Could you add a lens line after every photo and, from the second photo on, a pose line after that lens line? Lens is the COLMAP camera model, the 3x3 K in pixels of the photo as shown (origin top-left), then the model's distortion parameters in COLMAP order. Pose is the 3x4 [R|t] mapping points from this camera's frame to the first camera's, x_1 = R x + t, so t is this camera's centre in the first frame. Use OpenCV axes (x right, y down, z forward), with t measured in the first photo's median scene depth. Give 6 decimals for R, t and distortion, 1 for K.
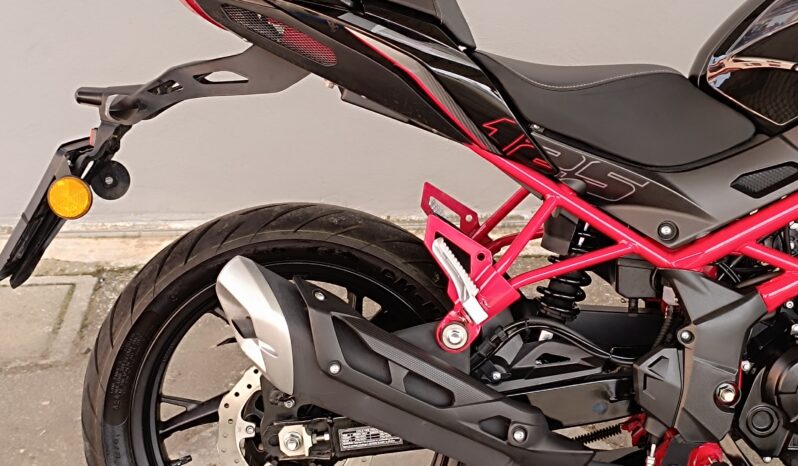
lens RADIAL K [[1450.9, 0, 398.6], [0, 1450.9, 222.8], [0, 0, 1]] dist [0.153544, -0.193981]
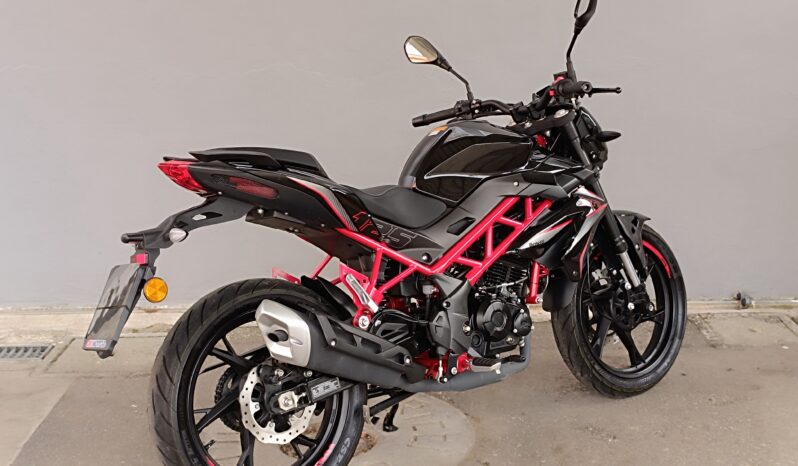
lens RADIAL K [[1097.8, 0, 399.0], [0, 1097.8, 233.0], [0, 0, 1]] dist [0.118125, -0.050277]
pose [[0.788338, -0.134002, 0.600472, -0.786073], [0.229310, 0.969665, -0.084660, 0.095733], [-0.570912, 0.204435, 0.795151, -0.236699]]
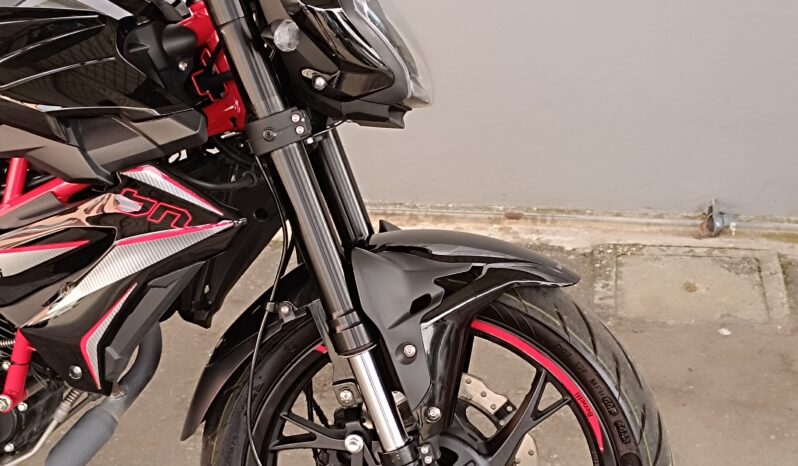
lens RADIAL K [[1450.9, 0, 398.6], [0, 1450.9, 222.8], [0, 0, 1]] dist [0.153544, -0.193981]
pose [[0.973461, 0.065100, -0.219400, 0.811729], [-0.056827, 0.997422, 0.043818, -0.064985], [0.221687, -0.030187, 0.974650, 0.158959]]
